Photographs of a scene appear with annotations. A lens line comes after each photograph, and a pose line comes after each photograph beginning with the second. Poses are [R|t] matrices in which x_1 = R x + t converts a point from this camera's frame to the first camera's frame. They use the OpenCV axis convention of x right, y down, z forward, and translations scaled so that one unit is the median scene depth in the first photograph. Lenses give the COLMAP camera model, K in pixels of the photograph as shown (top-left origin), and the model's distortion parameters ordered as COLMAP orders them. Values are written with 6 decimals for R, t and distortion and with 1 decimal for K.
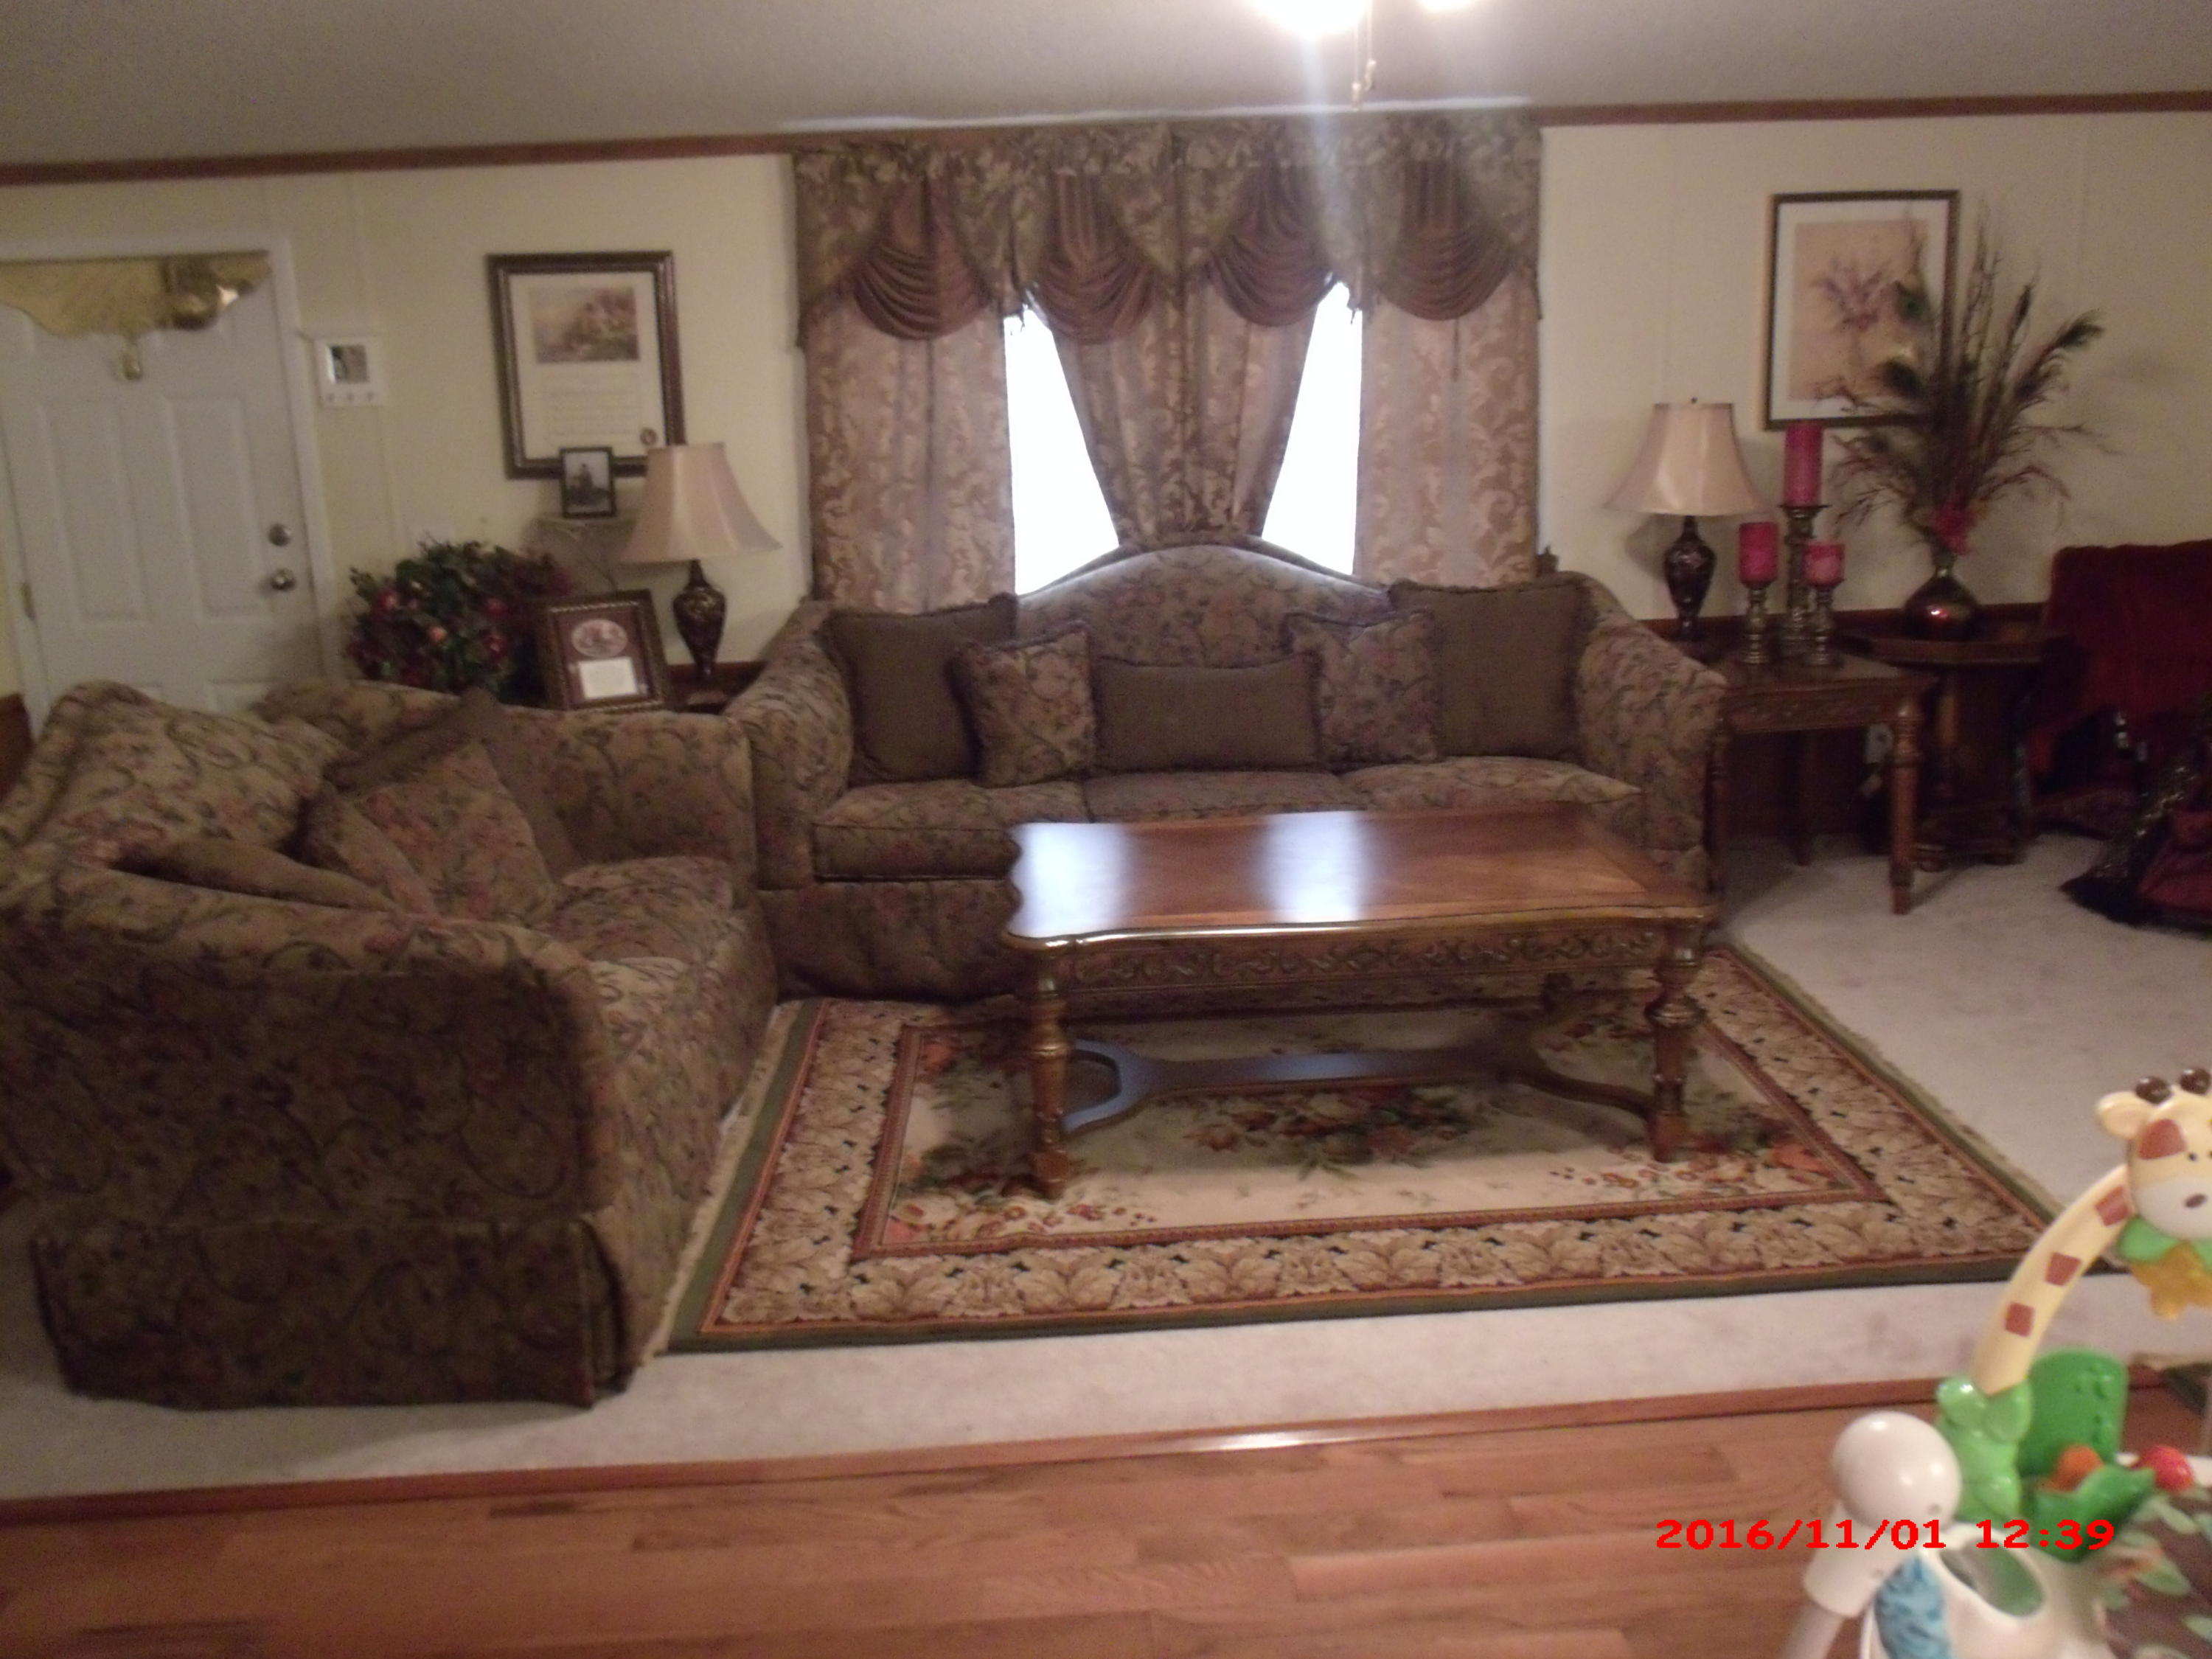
lens RADIAL K [[1768.2, 0, 1115.2], [0, 1768.2, 824.9], [0, 0, 1]] dist [-0.042803, 0.016043]
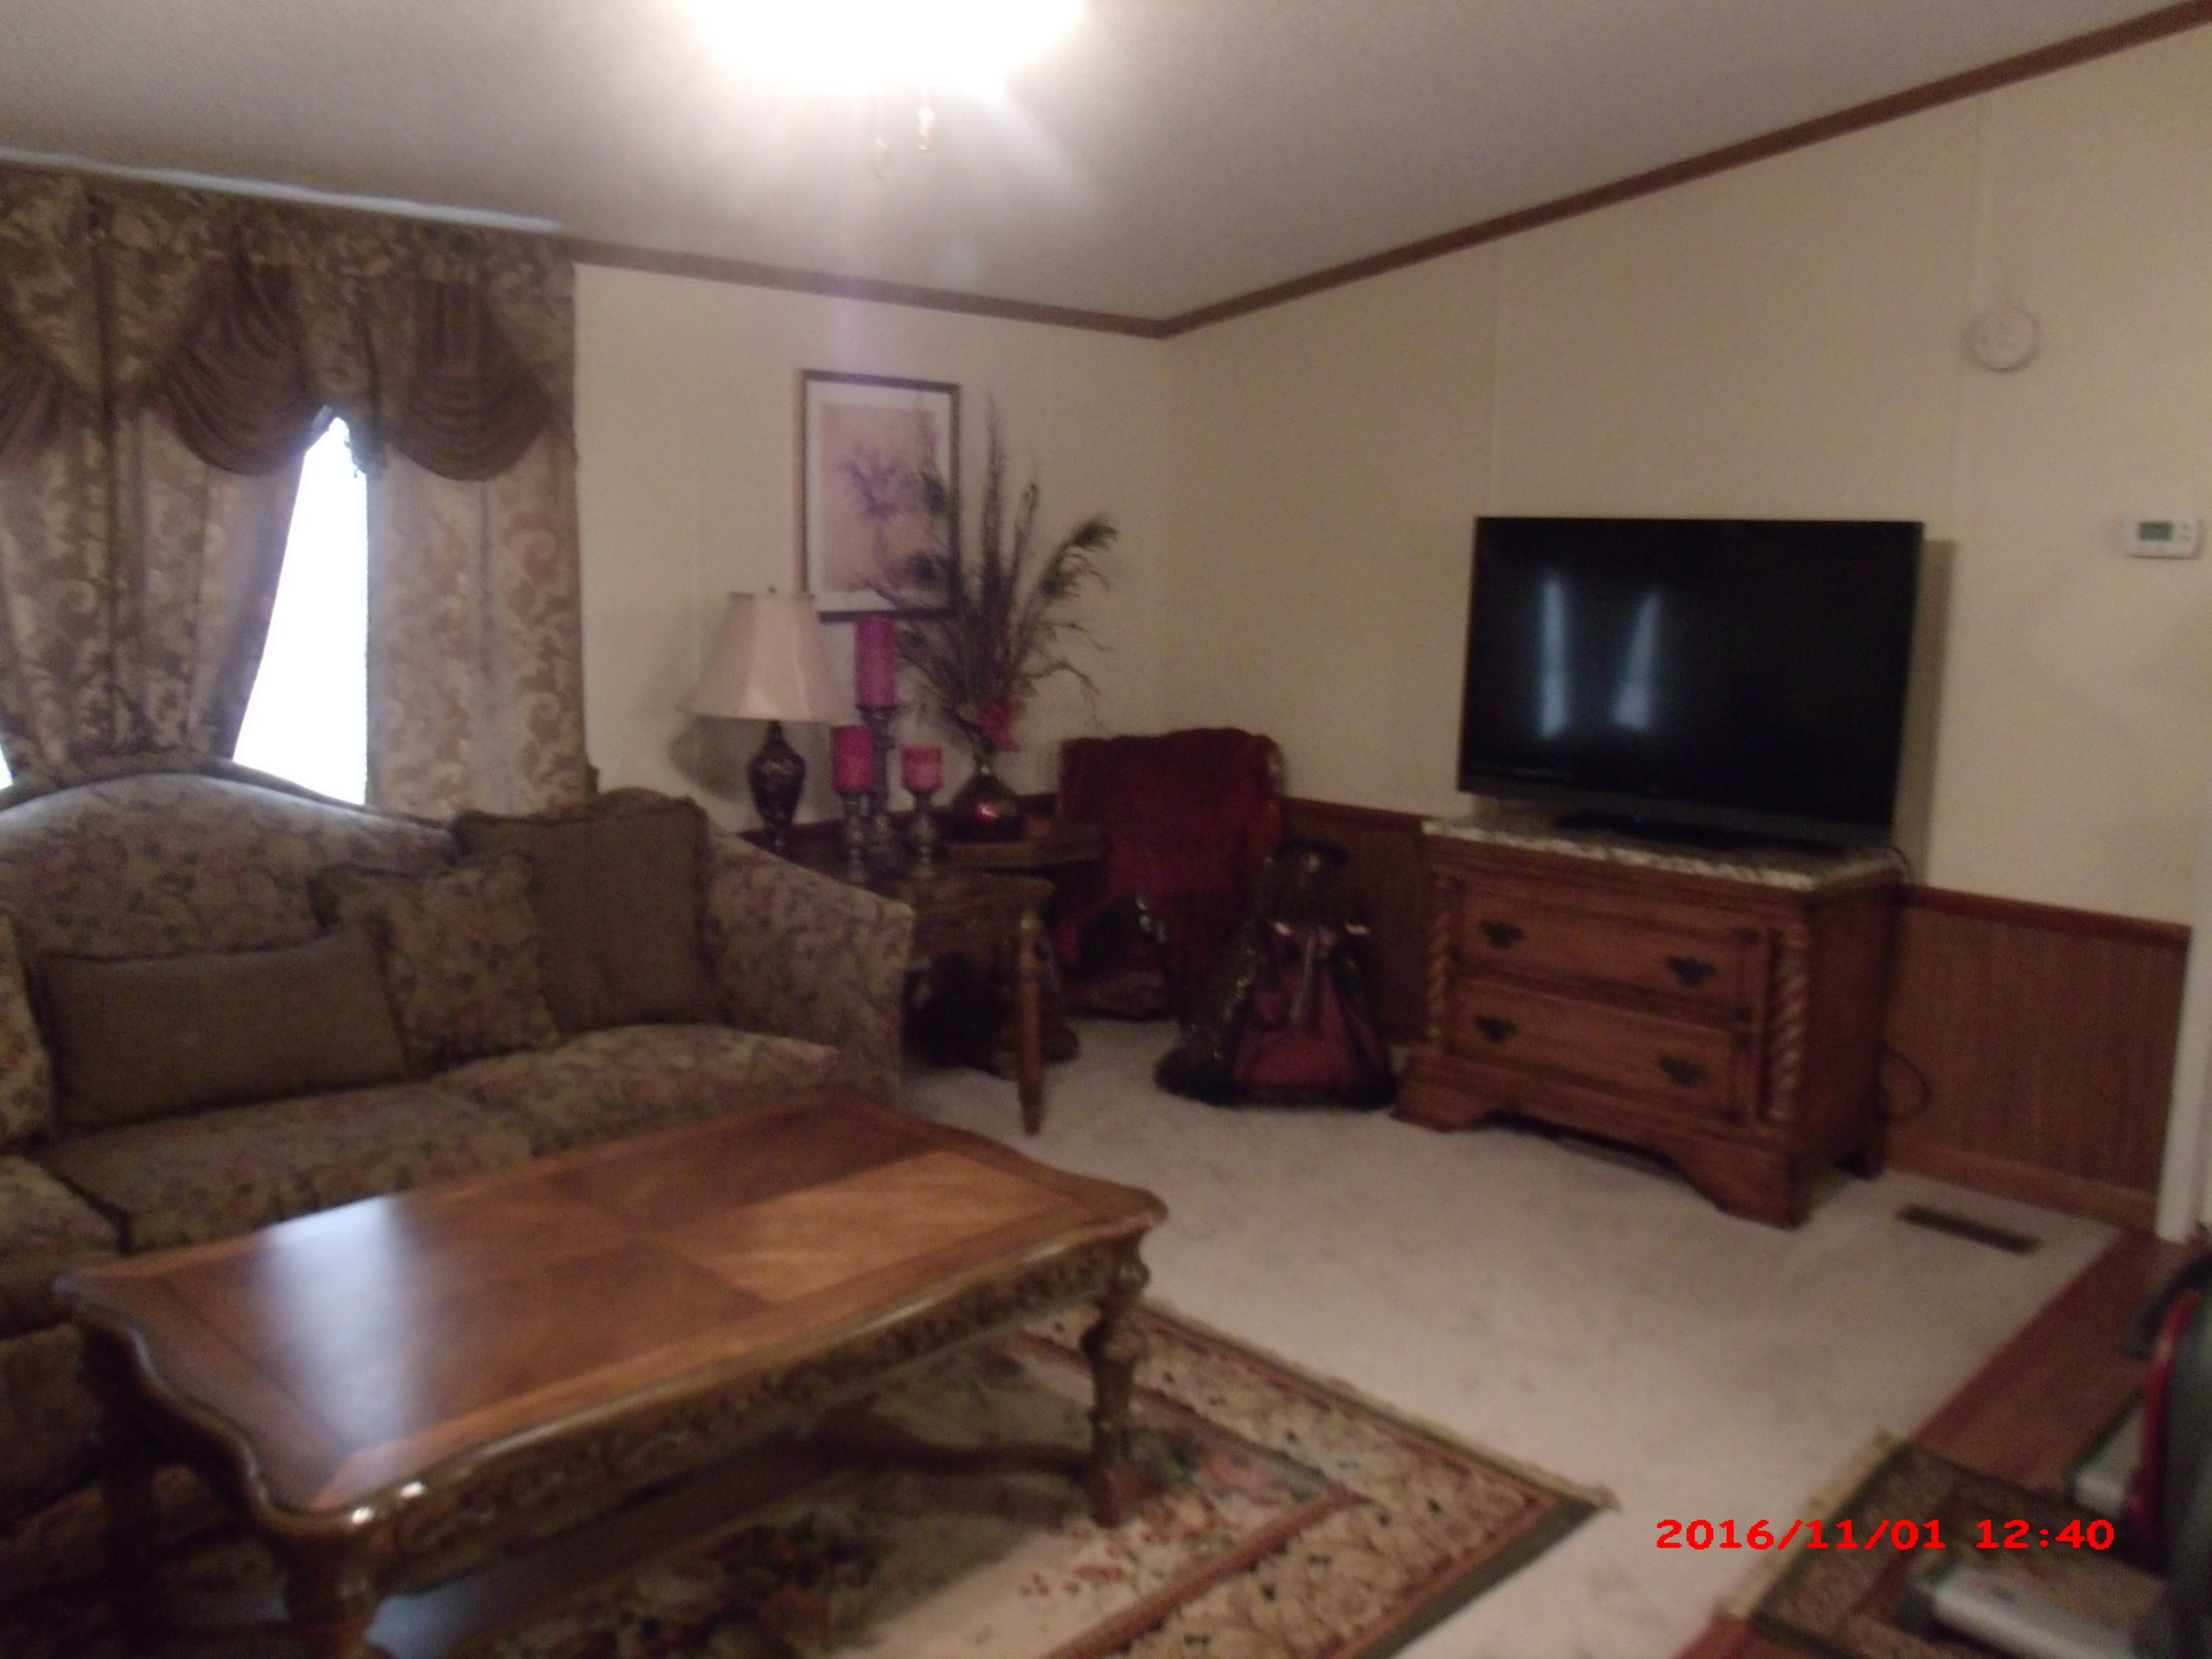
lens RADIAL K [[1768.2, 0, 1101.8], [0, 1768.2, 807.4], [0, 0, 1]] dist [-0.042803, 0.016043]
pose [[0.730928, -0.052371, 0.680442, -0.160826], [0.123725, 0.990698, -0.056655, -0.065367], [-0.671145, 0.125599, 0.730609, 0.266122]]
